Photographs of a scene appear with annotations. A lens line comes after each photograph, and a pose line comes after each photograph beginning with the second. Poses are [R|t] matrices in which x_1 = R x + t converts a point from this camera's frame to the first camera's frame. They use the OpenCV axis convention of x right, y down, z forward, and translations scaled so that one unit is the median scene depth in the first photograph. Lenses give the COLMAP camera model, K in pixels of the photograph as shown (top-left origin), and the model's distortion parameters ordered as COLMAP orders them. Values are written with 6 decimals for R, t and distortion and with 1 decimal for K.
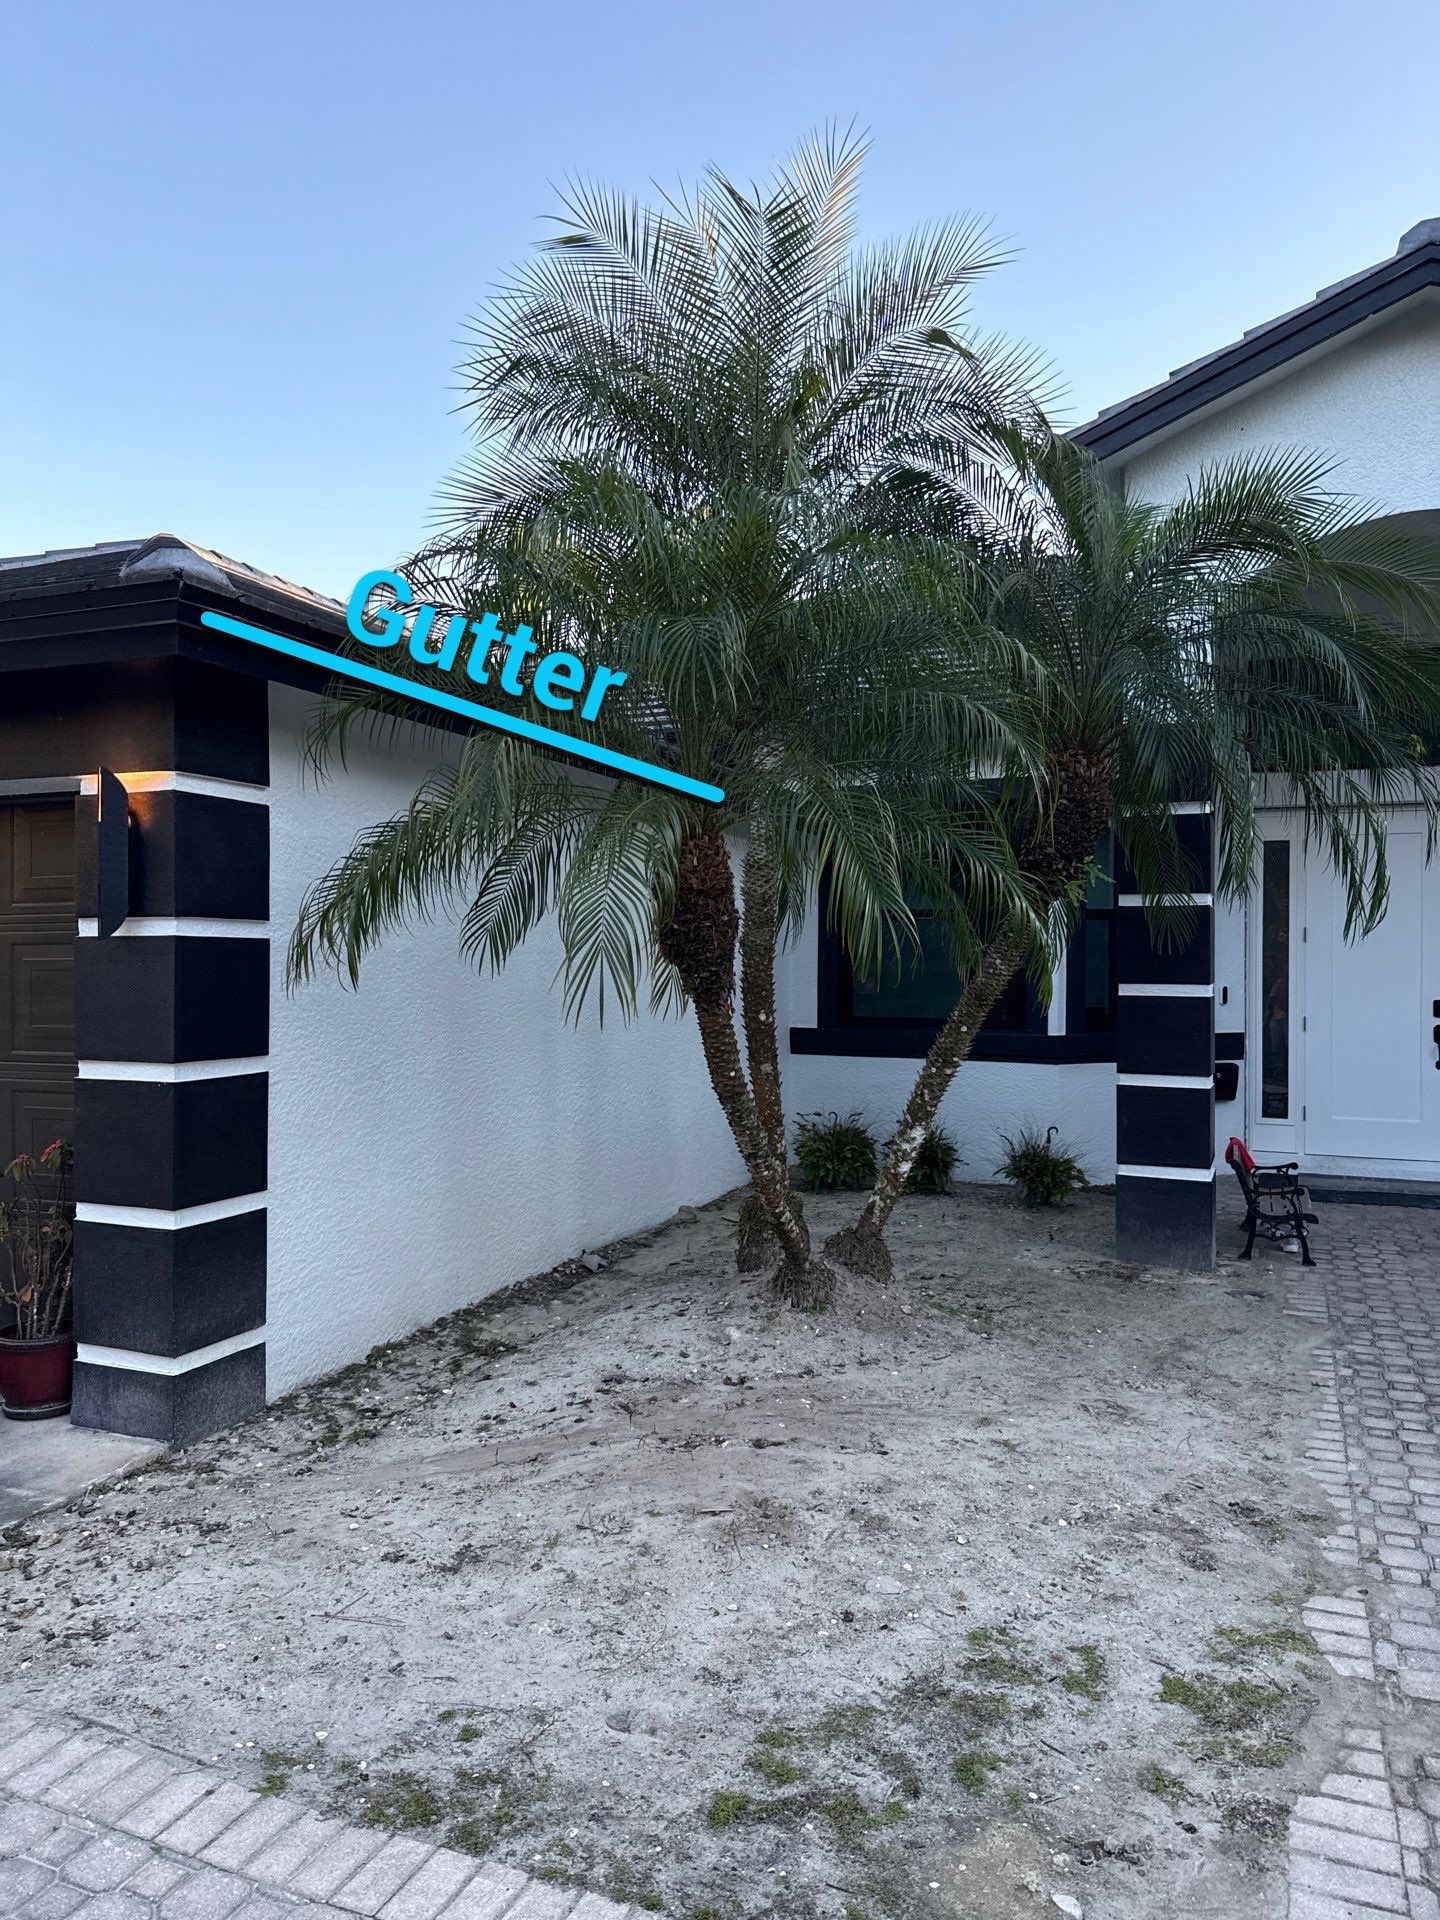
lens RADIAL K [[1348.1, 0, 718.4], [0, 1348.1, 934.7], [0, 0, 1]] dist [0.047547, -0.048964]
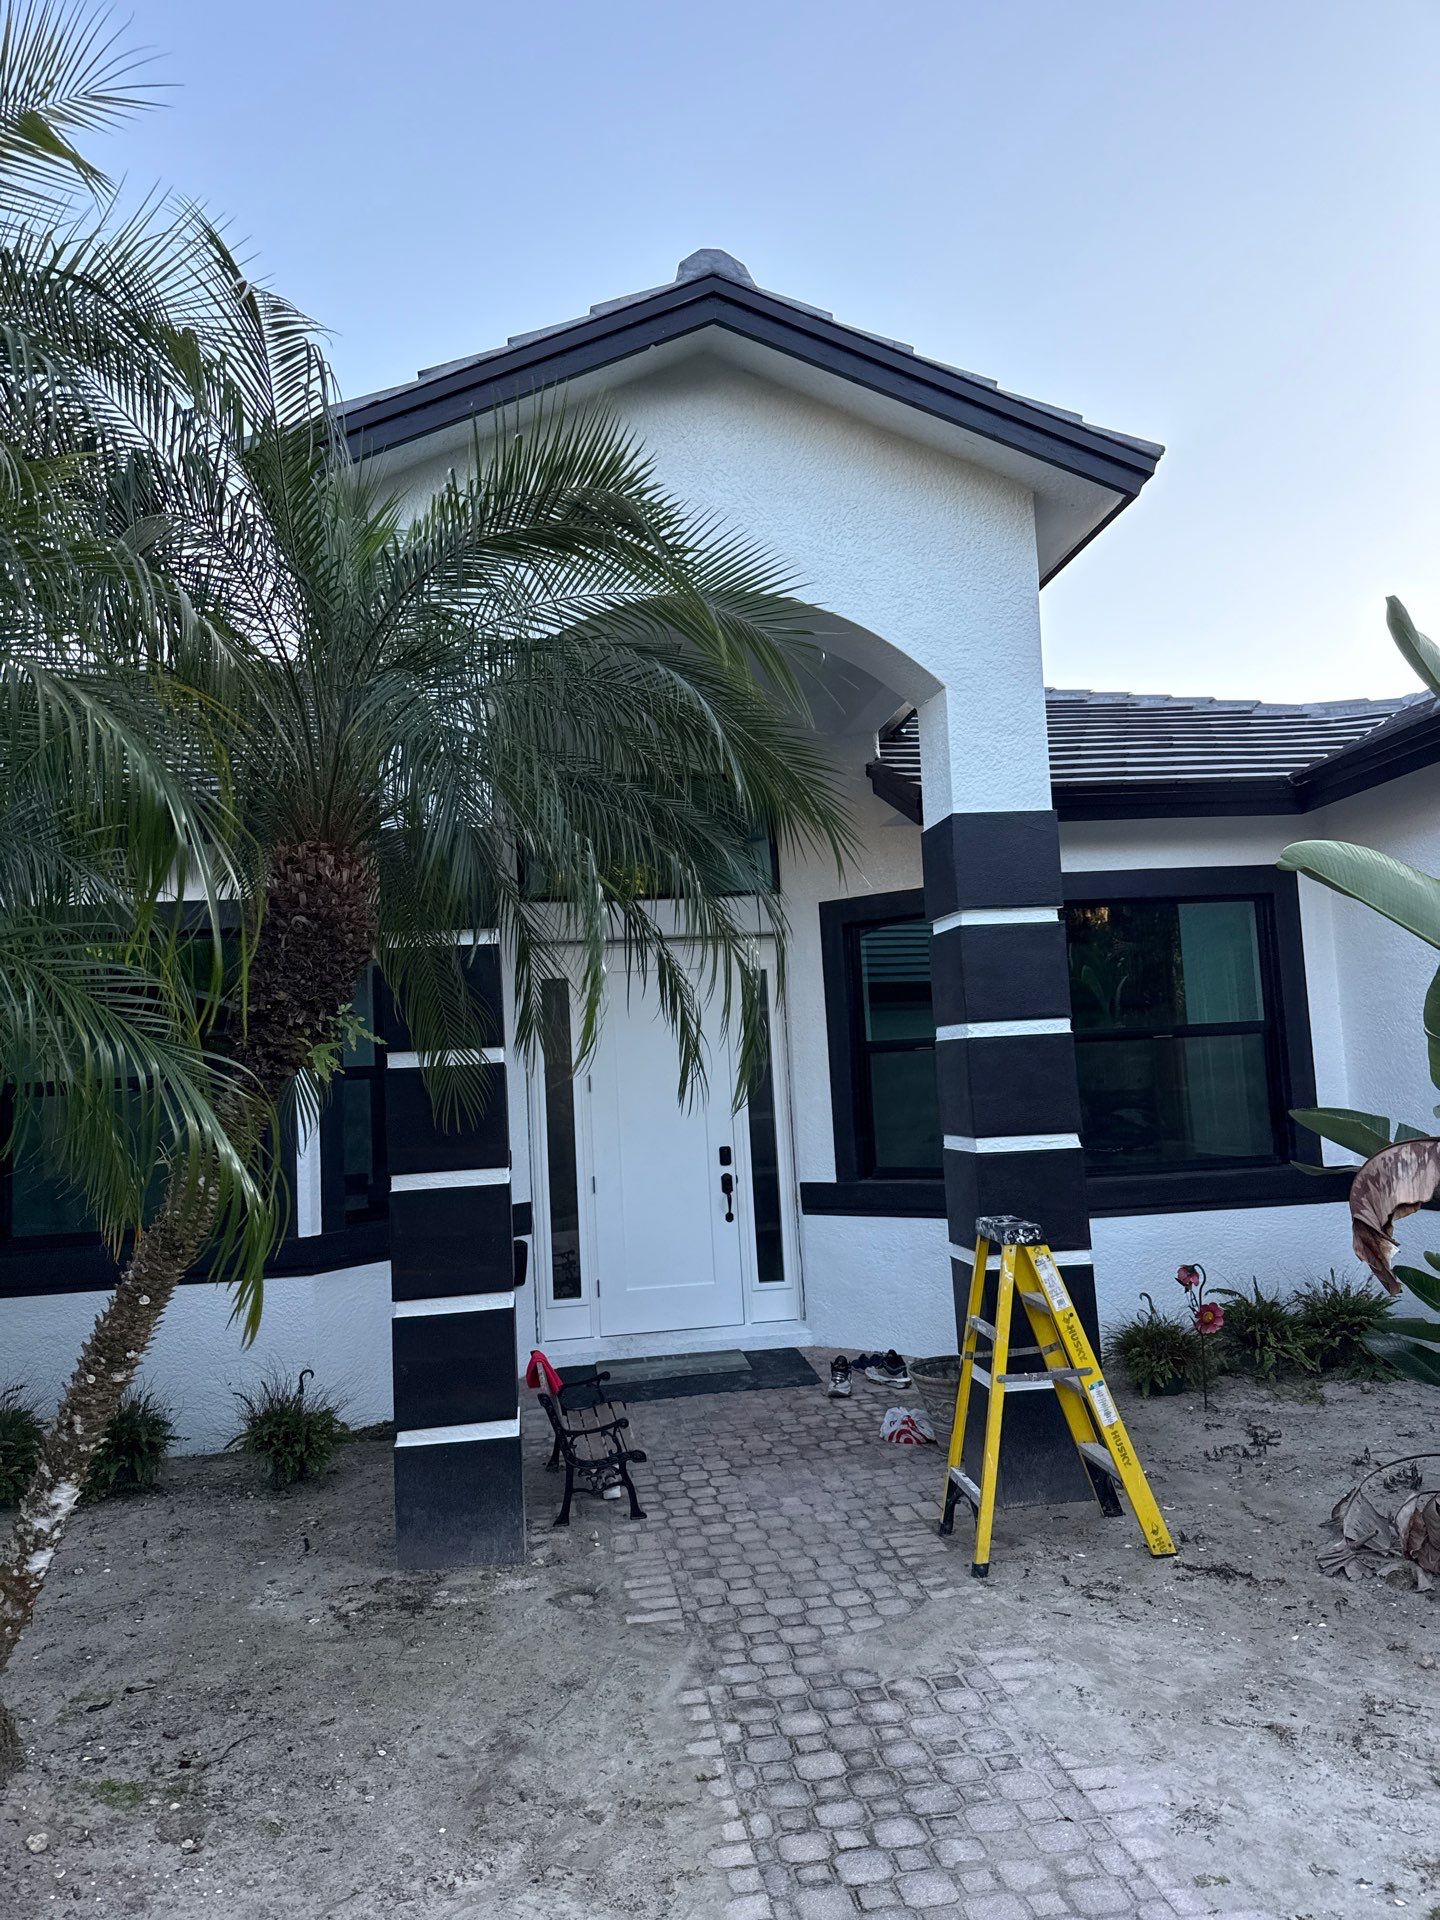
lens RADIAL K [[1348.1, 0, 718.4], [0, 1348.1, 934.7], [0, 0, 1]] dist [0.047547, -0.048964]
pose [[0.858215, -0.006030, 0.513255, 0.104154], [0.061074, 0.994027, -0.090443, -0.025189], [-0.509644, 0.108966, 0.853457, 0.383629]]
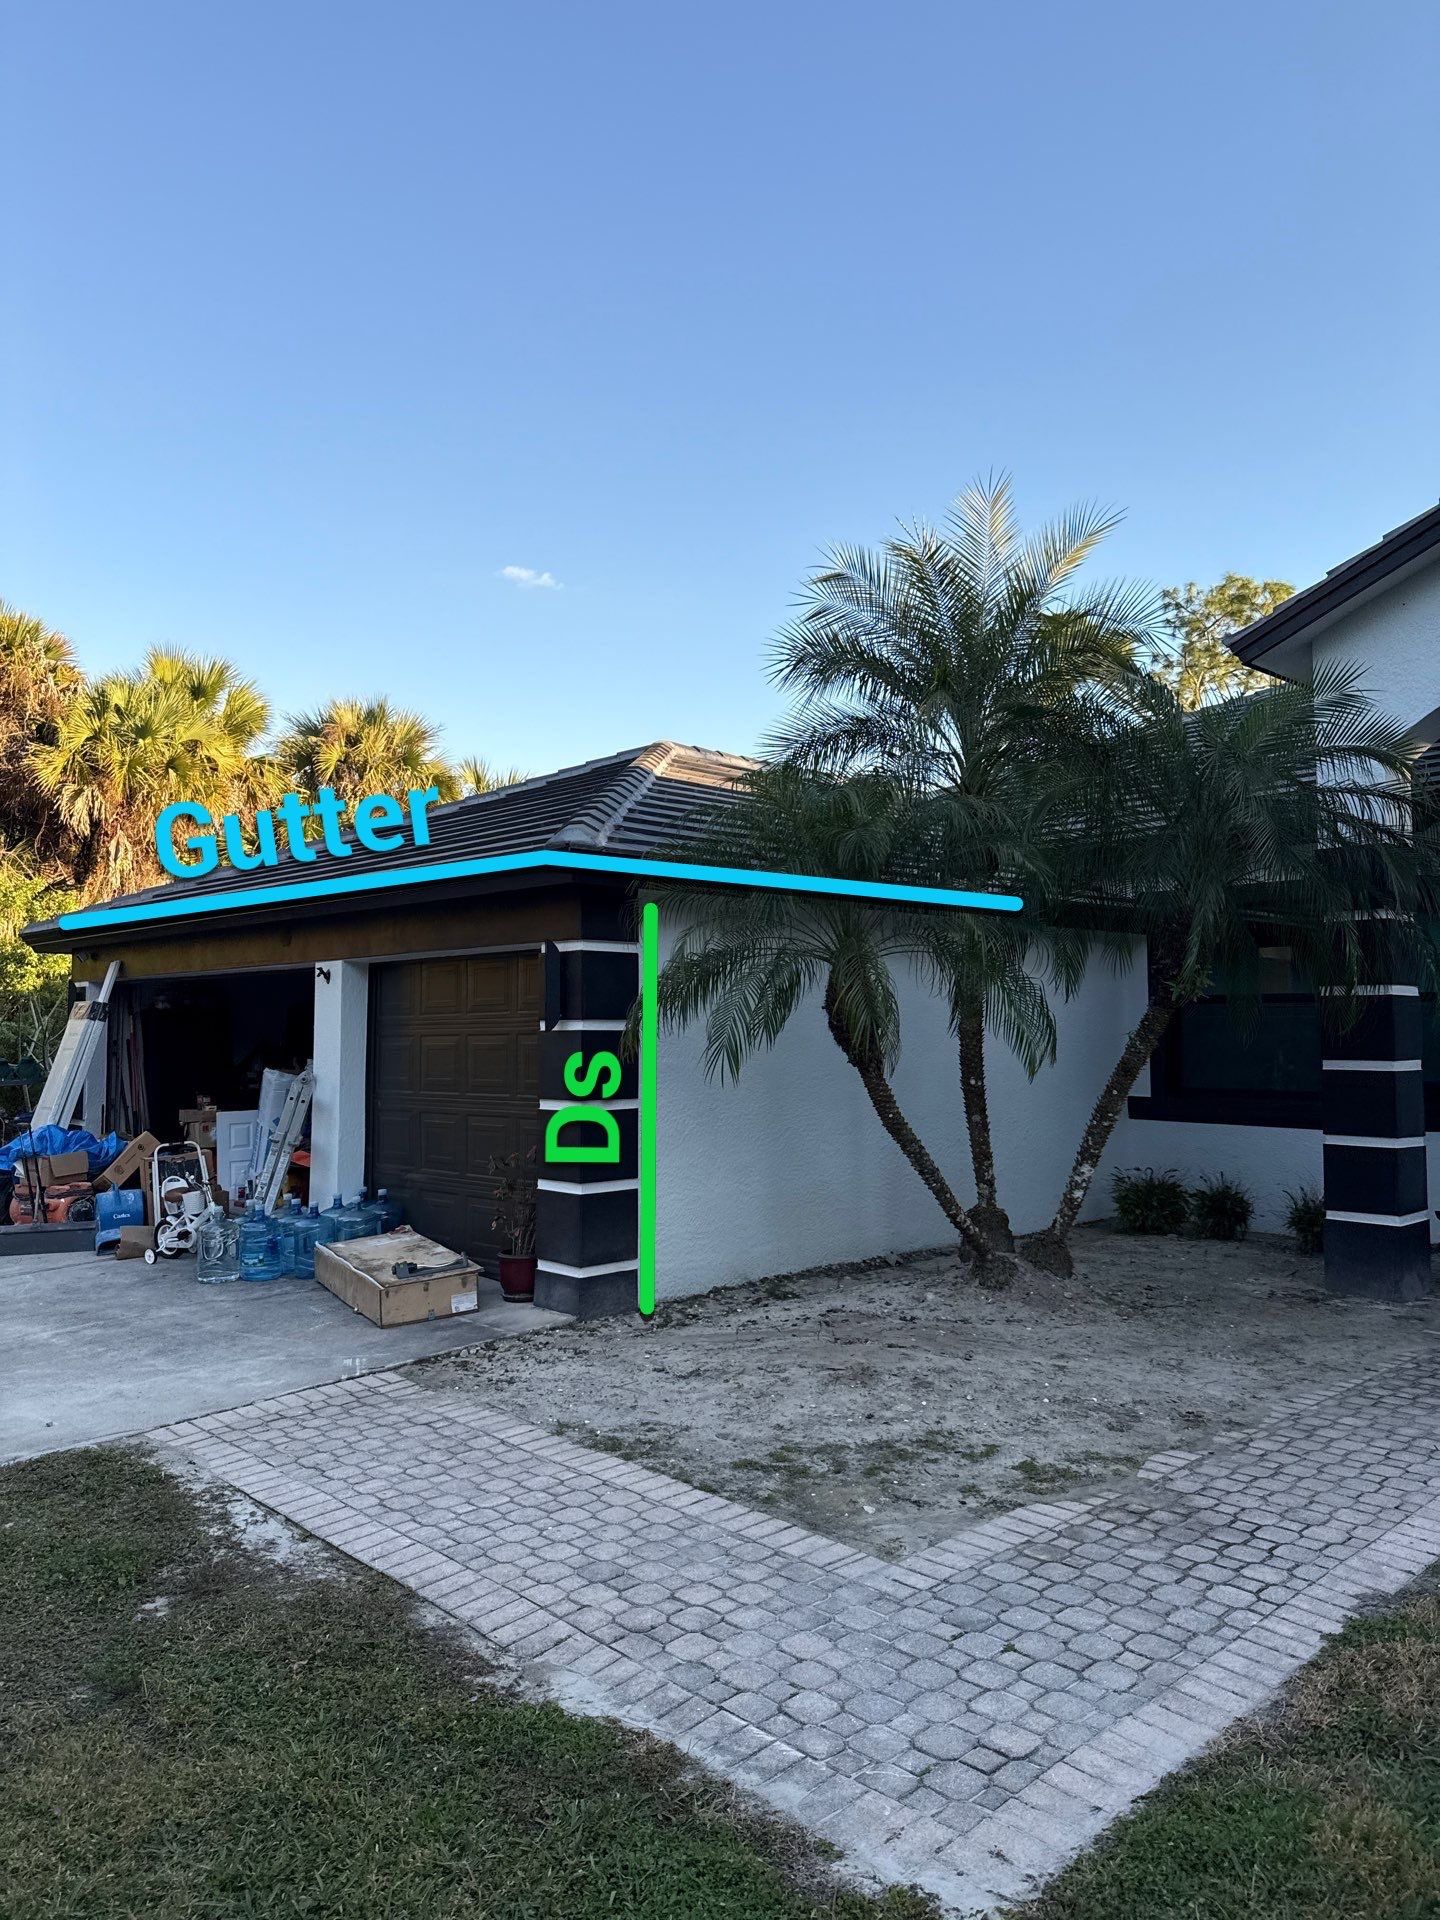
lens RADIAL K [[1277.7, 0, 719.2], [0, 1277.7, 948.9], [0, 0, 1]] dist [0.194220, -0.338712]
pose [[0.915466, -0.031632, -0.401150, 0.396929], [0.012015, 0.998610, -0.051325, -0.015370], [0.402216, 0.042166, 0.914573, -0.426597]]
